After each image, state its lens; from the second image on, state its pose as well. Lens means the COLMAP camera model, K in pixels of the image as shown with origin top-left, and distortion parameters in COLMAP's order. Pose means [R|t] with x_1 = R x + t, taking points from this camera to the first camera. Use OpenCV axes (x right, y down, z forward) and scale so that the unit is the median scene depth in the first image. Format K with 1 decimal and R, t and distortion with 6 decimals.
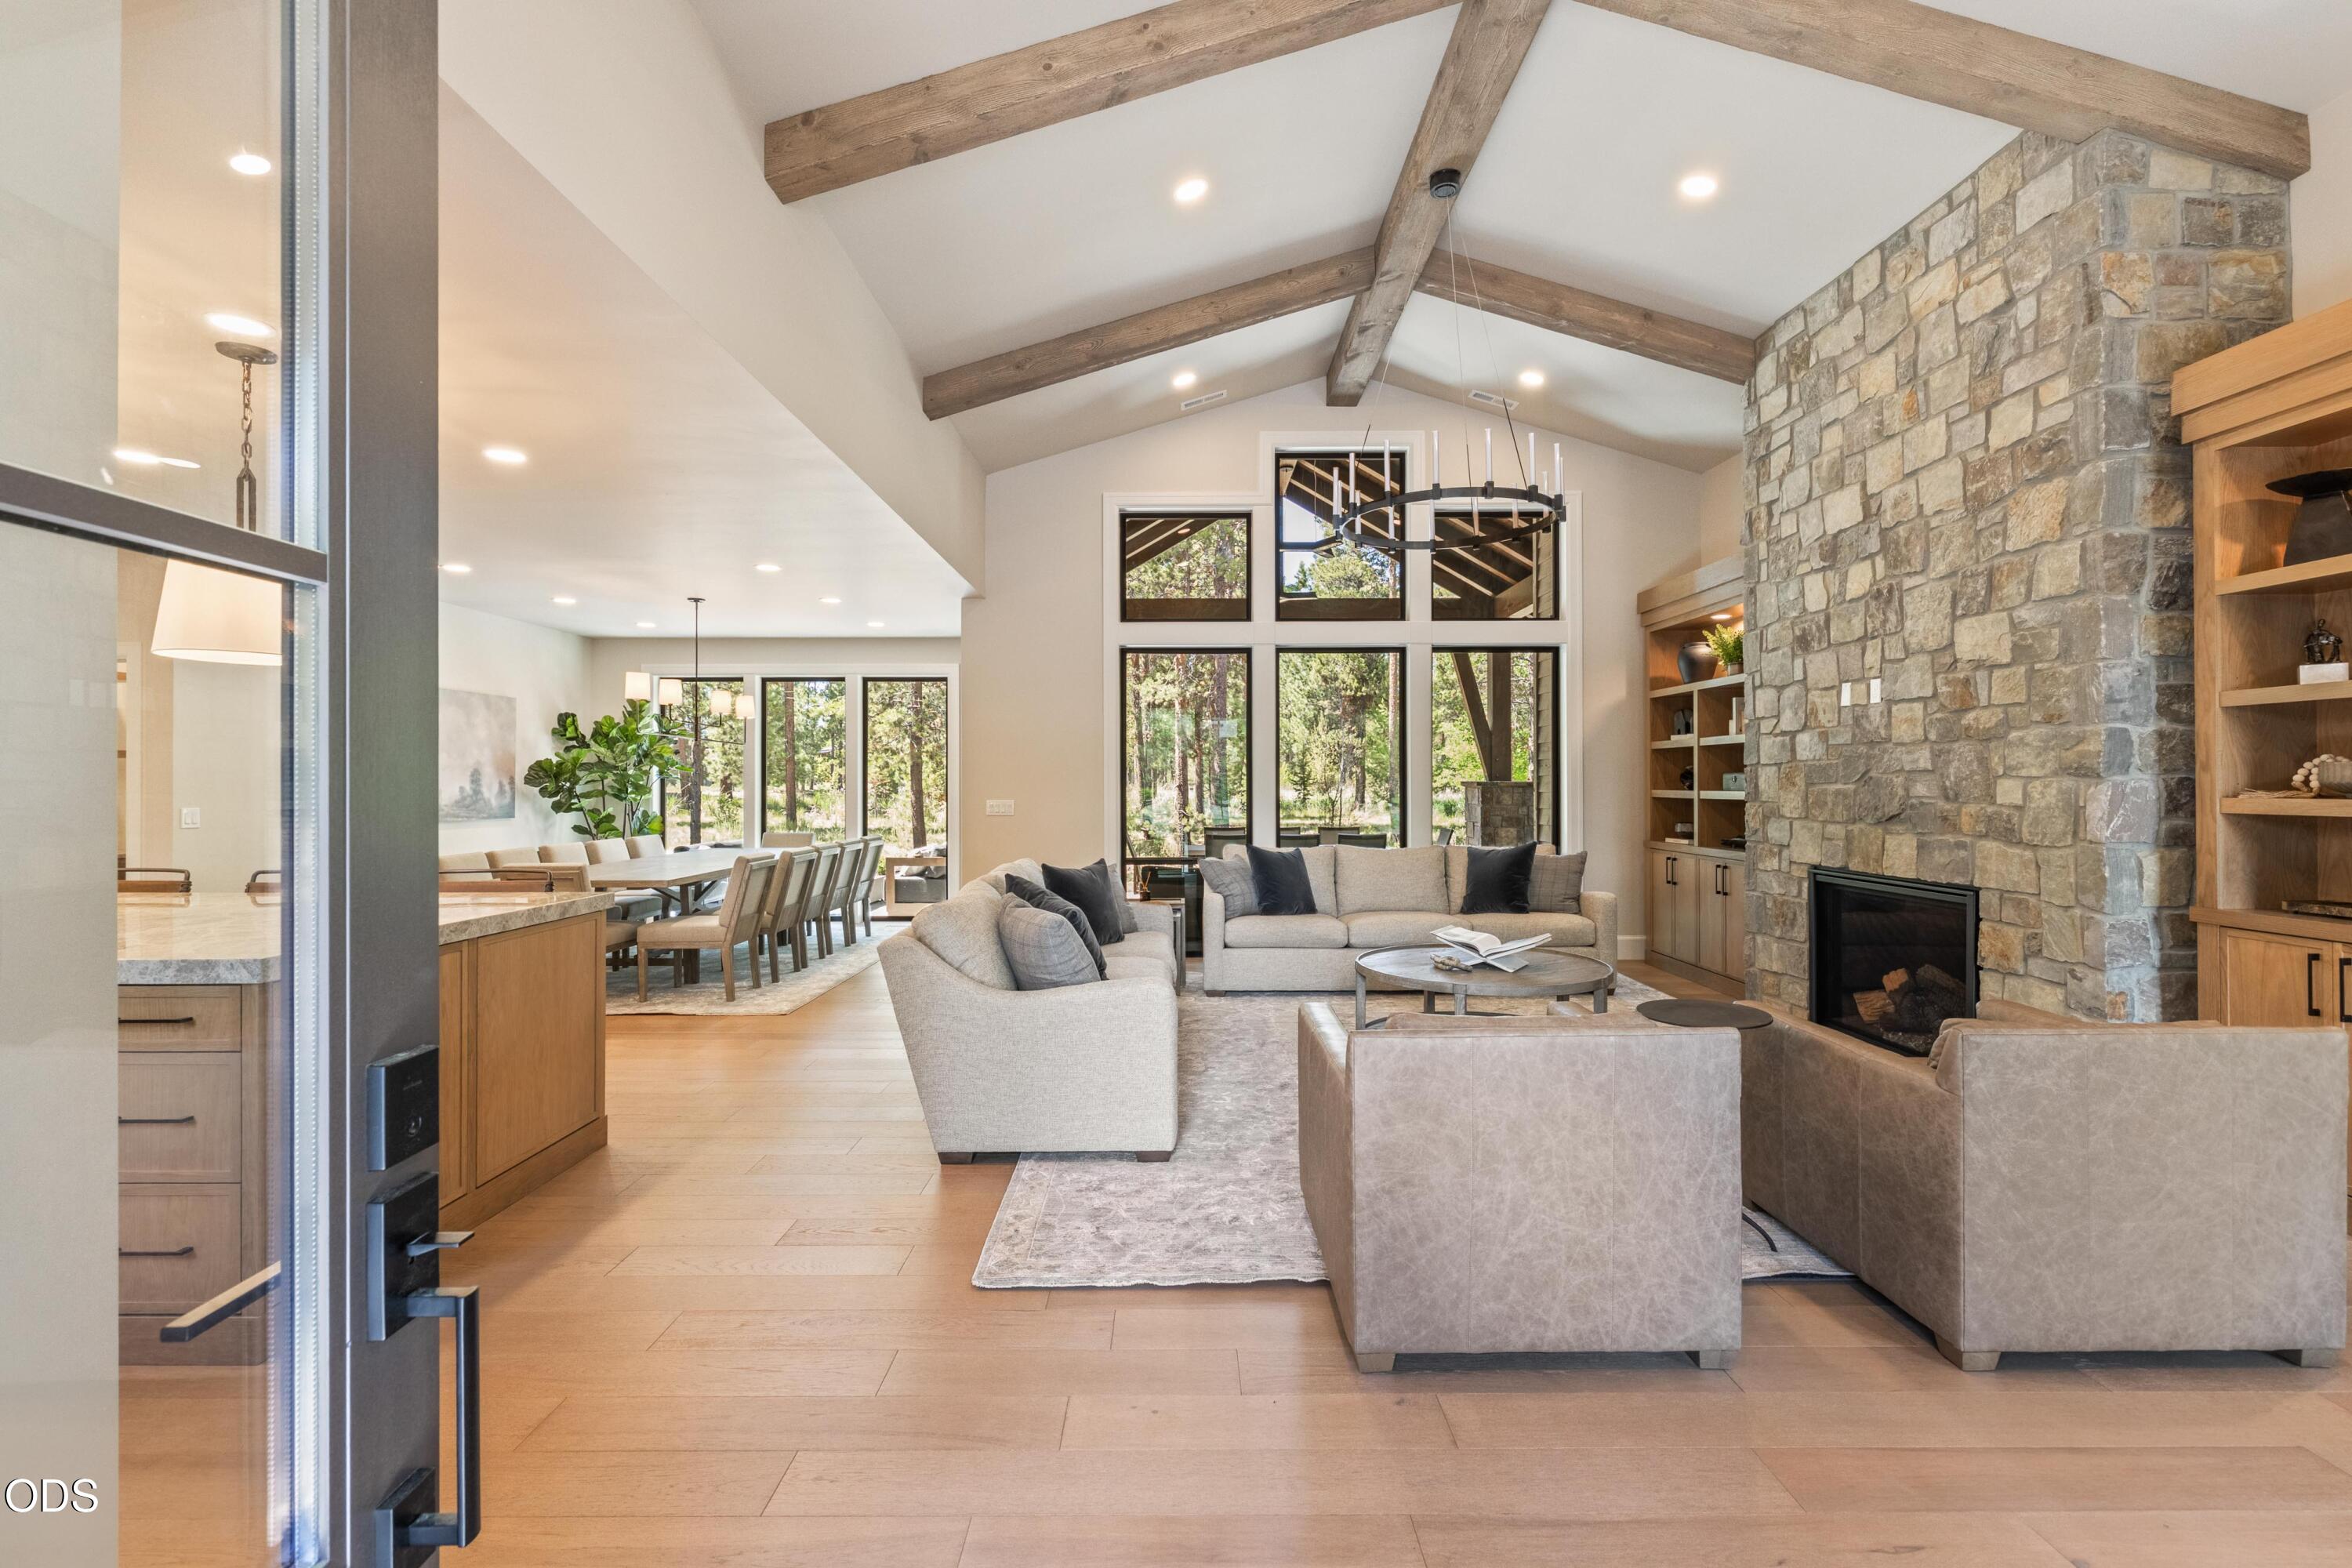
lens RADIAL K [[1052.1, 0, 1176.0], [0, 1052.1, 784.0], [0, 0, 1]] dist [0.000280, 0.000777]
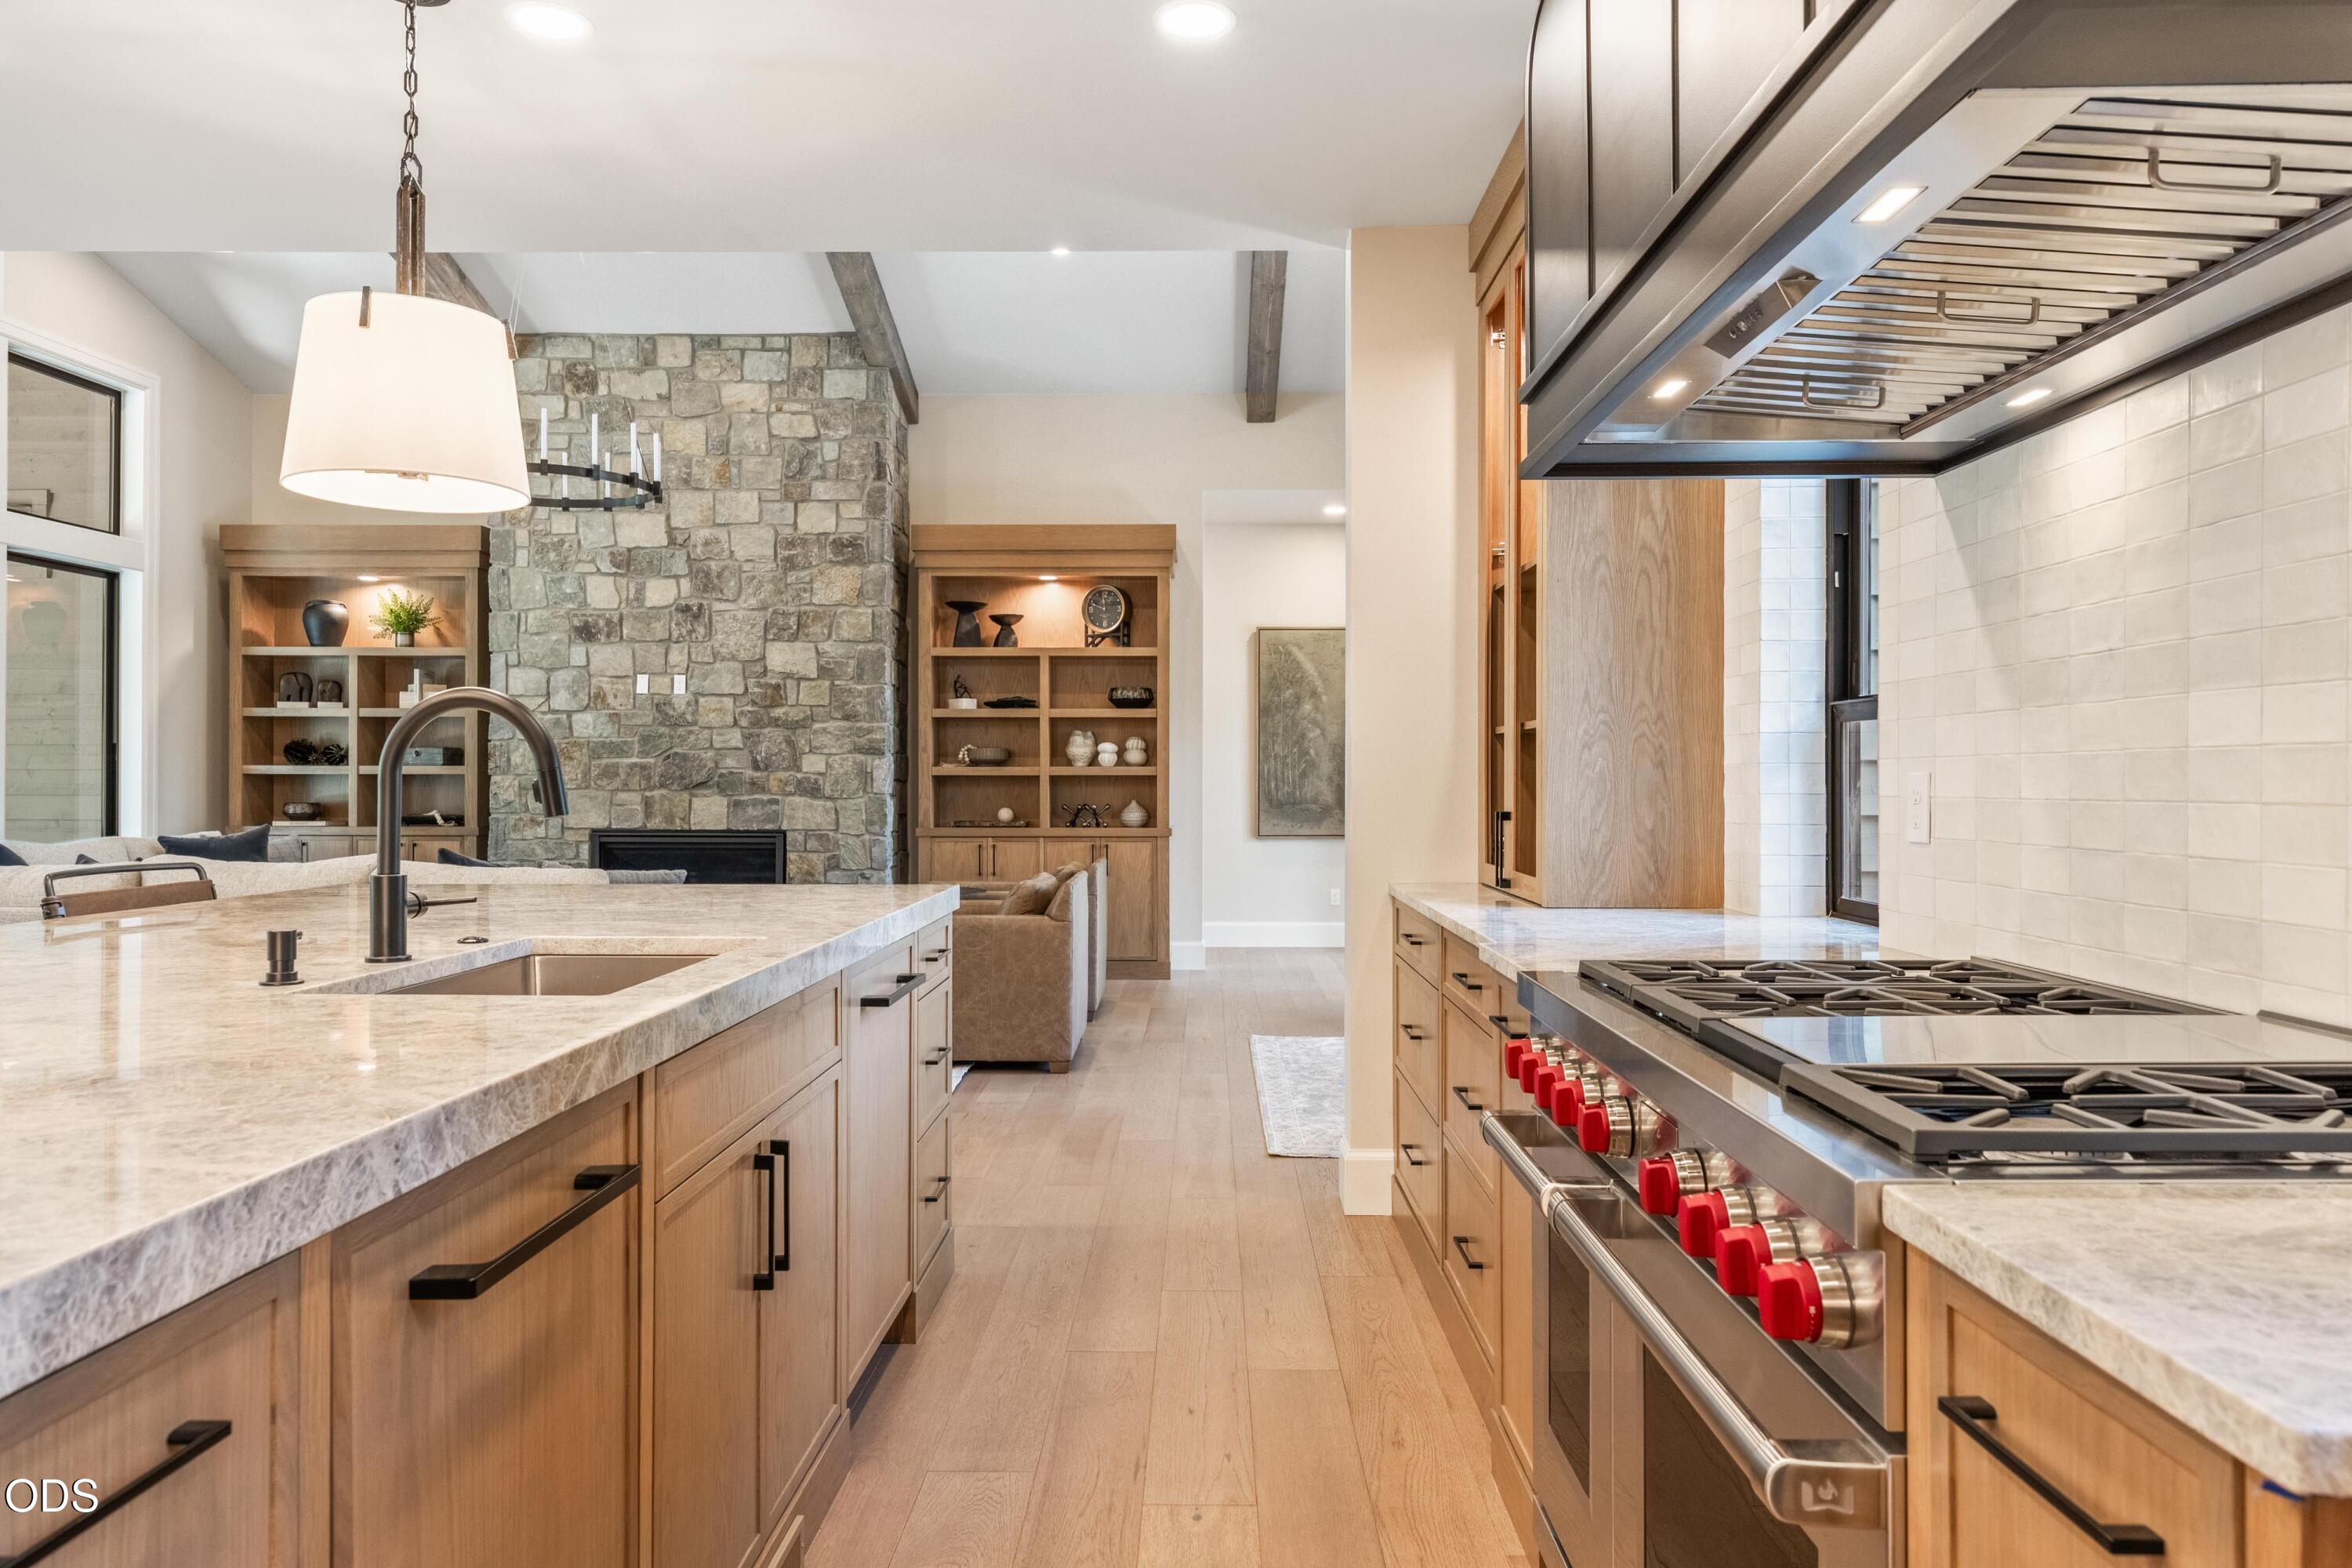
lens RADIAL K [[1569.0, 0, 1176.0], [0, 1569.0, 784.0], [0, 0, 1]] dist [0.005045, 0.000792]
pose [[0.016889, 0.004211, 0.999848, -1.240729], [-0.002296, 0.999989, -0.004172, 0.038584], [-0.999855, -0.002225, 0.016899, 0.384304]]
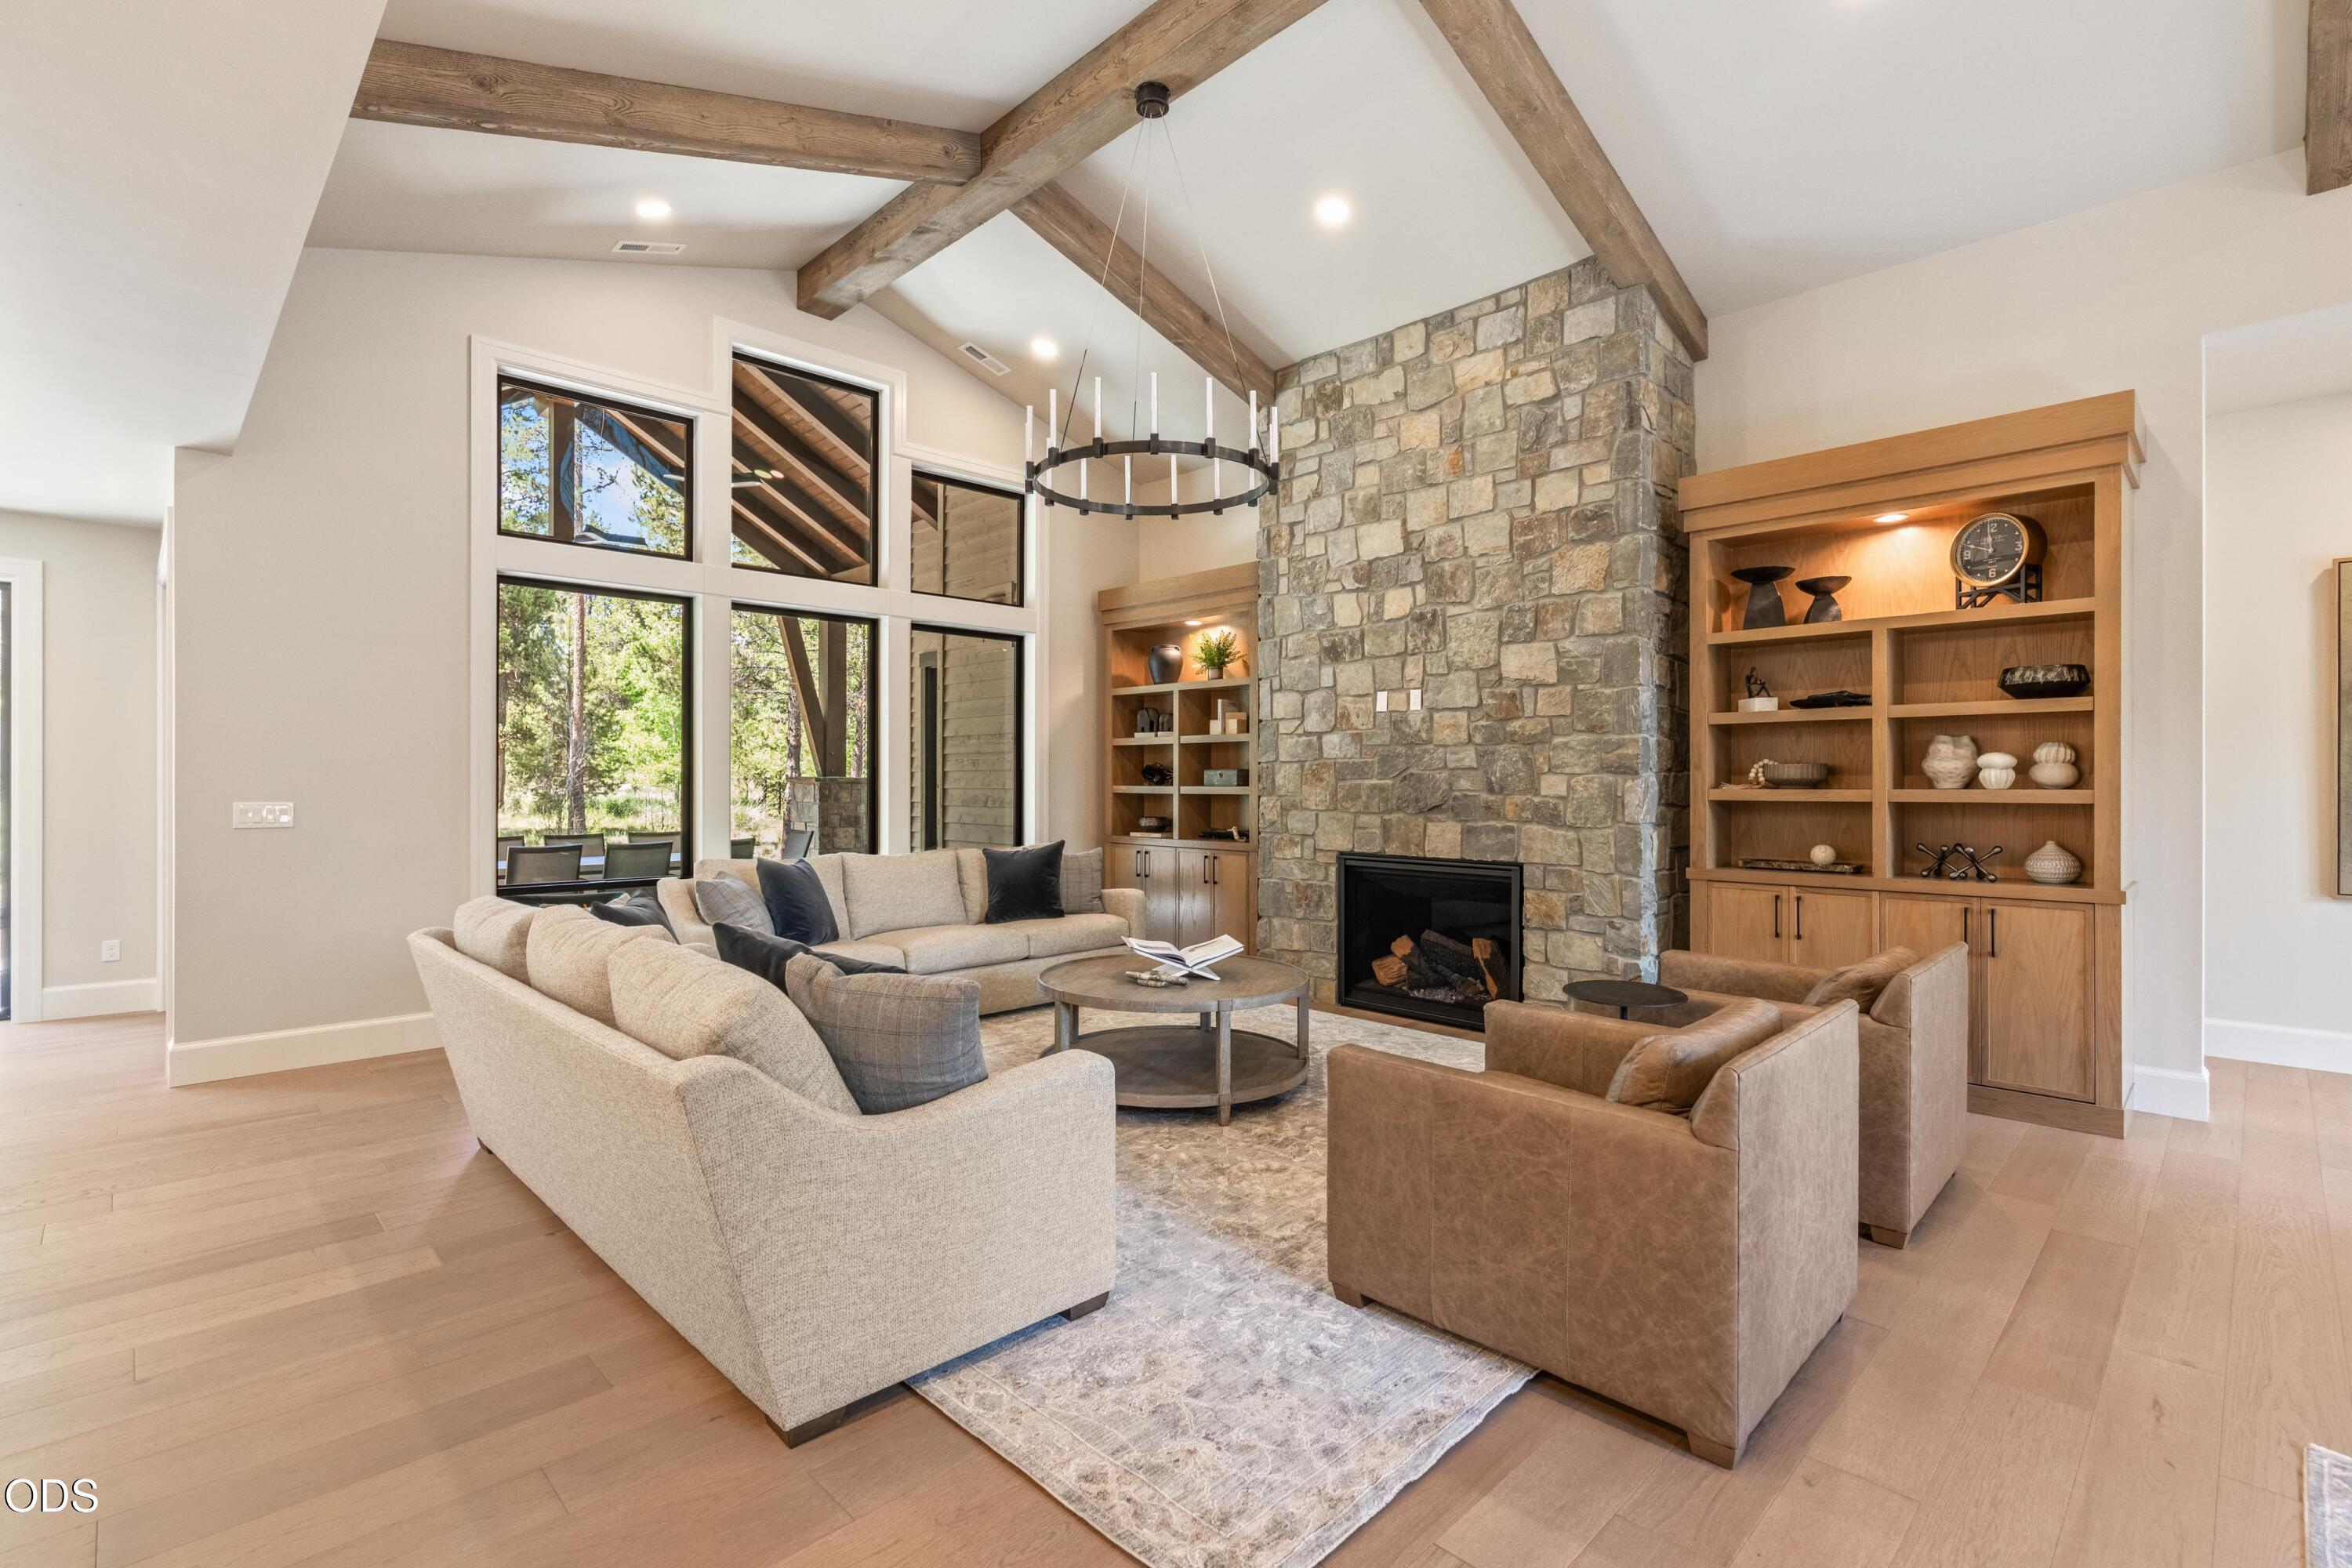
lens RADIAL K [[1069.2, 0, 1176.0], [0, 1069.2, 784.0], [0, 0, 1]] dist [-0.000487, 0.001195]
pose [[0.712209, 0.001740, 0.701965, -0.369069], [-0.002731, 0.999996, 0.000292, 0.005694], [-0.701962, -0.002125, 0.712211, 0.350432]]
